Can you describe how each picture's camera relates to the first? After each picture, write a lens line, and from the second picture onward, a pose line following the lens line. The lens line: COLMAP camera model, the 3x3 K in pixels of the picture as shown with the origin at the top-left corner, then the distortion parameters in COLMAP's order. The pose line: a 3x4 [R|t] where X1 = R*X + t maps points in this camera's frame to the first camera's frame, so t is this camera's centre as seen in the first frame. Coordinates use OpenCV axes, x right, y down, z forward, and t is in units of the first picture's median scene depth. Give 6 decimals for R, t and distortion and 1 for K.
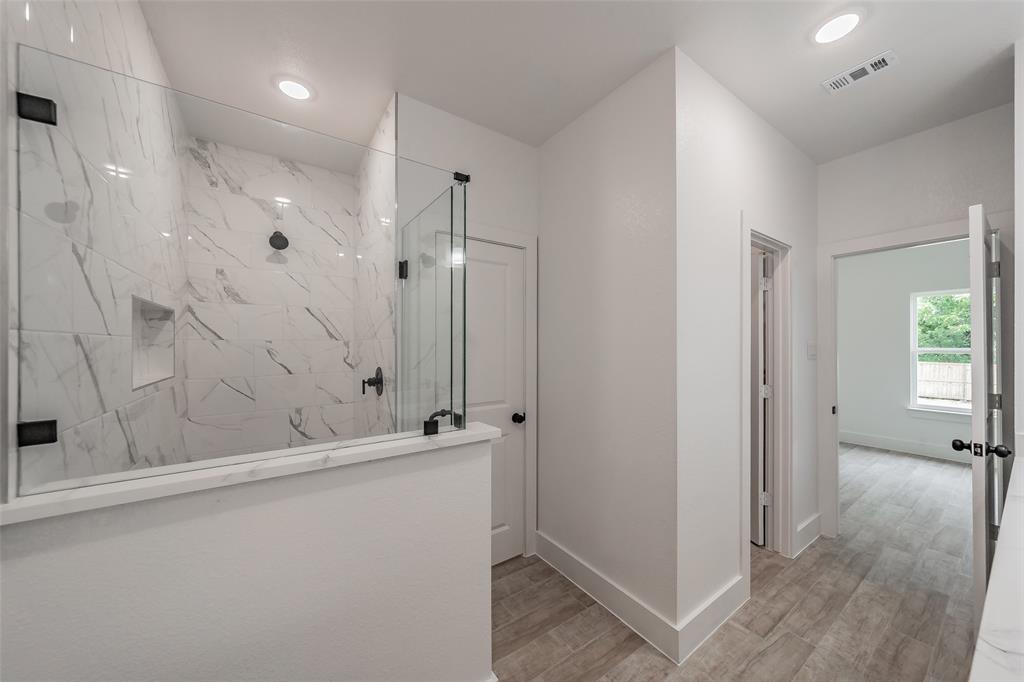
lens RADIAL K [[361.8, 0, 514.7], [0, 361.8, 339.8], [0, 0, 1]] dist [0.000146, -0.000066]
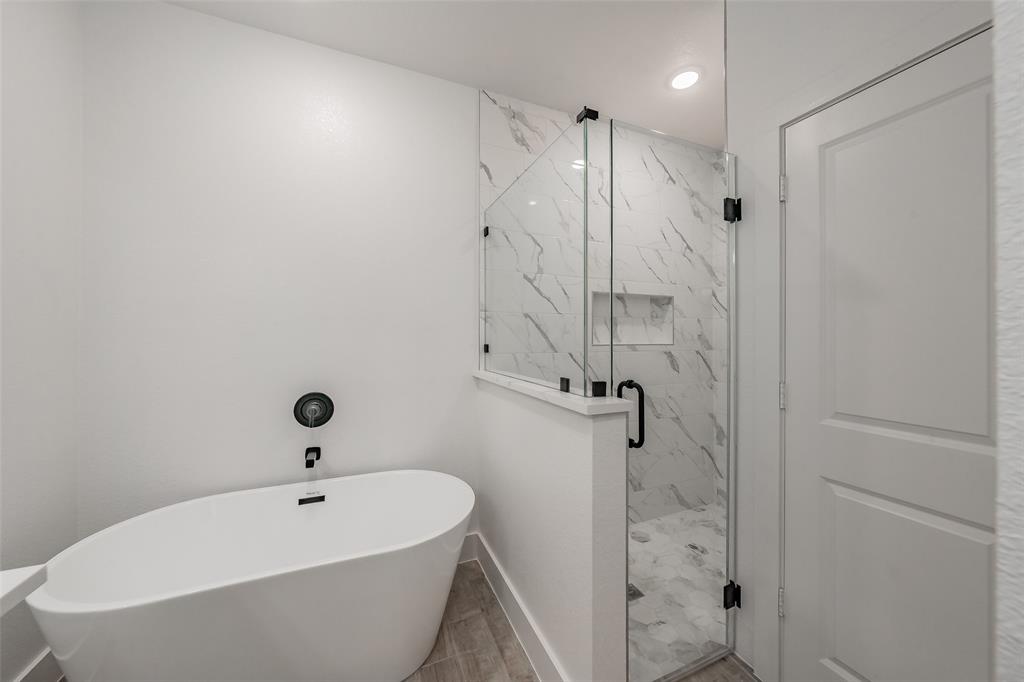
lens RADIAL K [[357.0, 0, 515.5], [0, 357.0, 337.1], [0, 0, 1]] dist [0.000193, -0.000034]
pose [[-0.202630, 0.001626, -0.979254, 0.919352], [0.007736, 0.999970, 0.000060, 0.121157], [0.979225, -0.007563, -0.202636, 1.240898]]
